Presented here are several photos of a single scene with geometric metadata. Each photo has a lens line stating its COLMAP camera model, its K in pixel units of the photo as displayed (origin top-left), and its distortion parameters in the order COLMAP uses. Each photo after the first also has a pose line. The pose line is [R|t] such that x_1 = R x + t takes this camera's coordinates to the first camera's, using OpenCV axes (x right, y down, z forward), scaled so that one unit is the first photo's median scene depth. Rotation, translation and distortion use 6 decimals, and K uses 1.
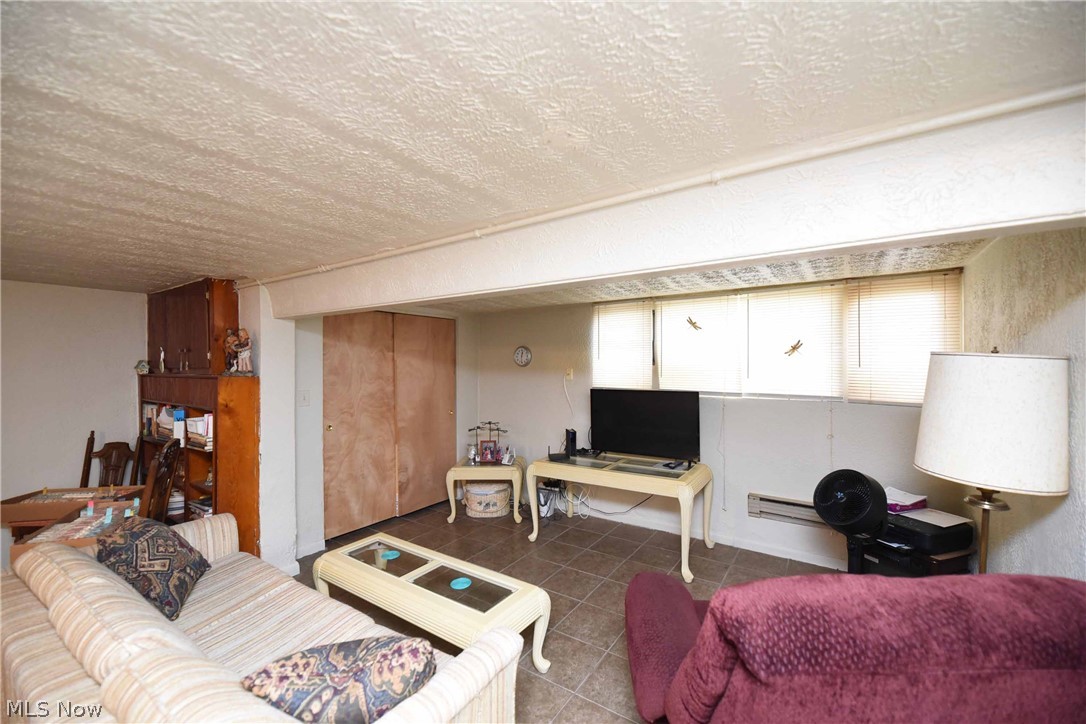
lens RADIAL K [[435.6, 0, 544.5], [0, 435.6, 365.0], [0, 0, 1]] dist [-0.004359, -0.001665]
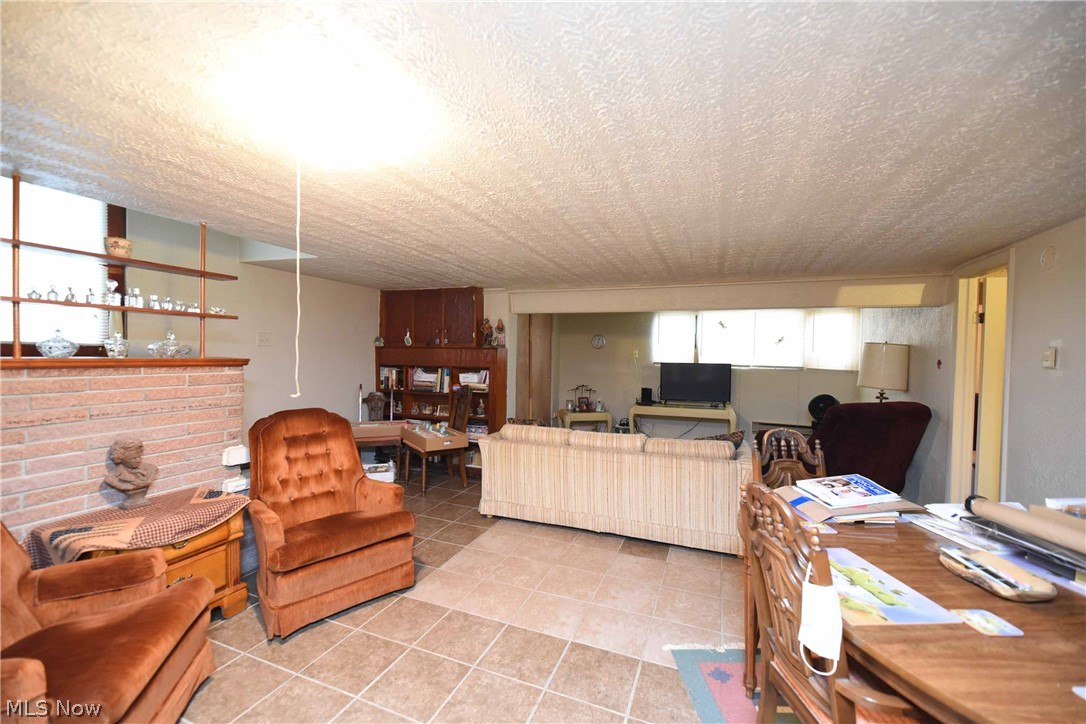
lens RADIAL K [[435.6, 0, 543.5], [0, 435.6, 364.9], [0, 0, 1]] dist [-0.004359, -0.001665]
pose [[0.976685, 0.016214, 0.214064, -0.876886], [-0.021790, 0.999481, 0.023716, 0.046516], [-0.213568, -0.027827, 0.976532, -0.644410]]
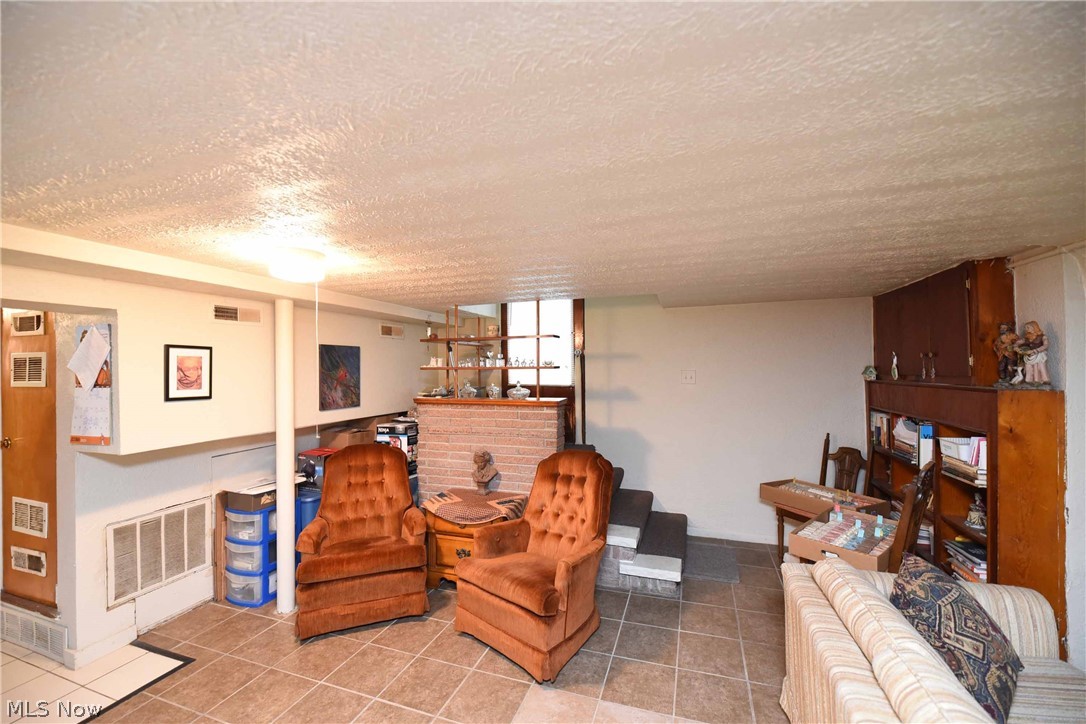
lens RADIAL K [[435.6, 0, 546.3], [0, 435.6, 366.1], [0, 0, 1]] dist [-0.004359, -0.001665]
pose [[0.264277, -0.005562, -0.964431, -0.232174], [0.008151, 0.999961, -0.003534, -0.015898], [0.964412, -0.006927, 0.264312, 0.064003]]
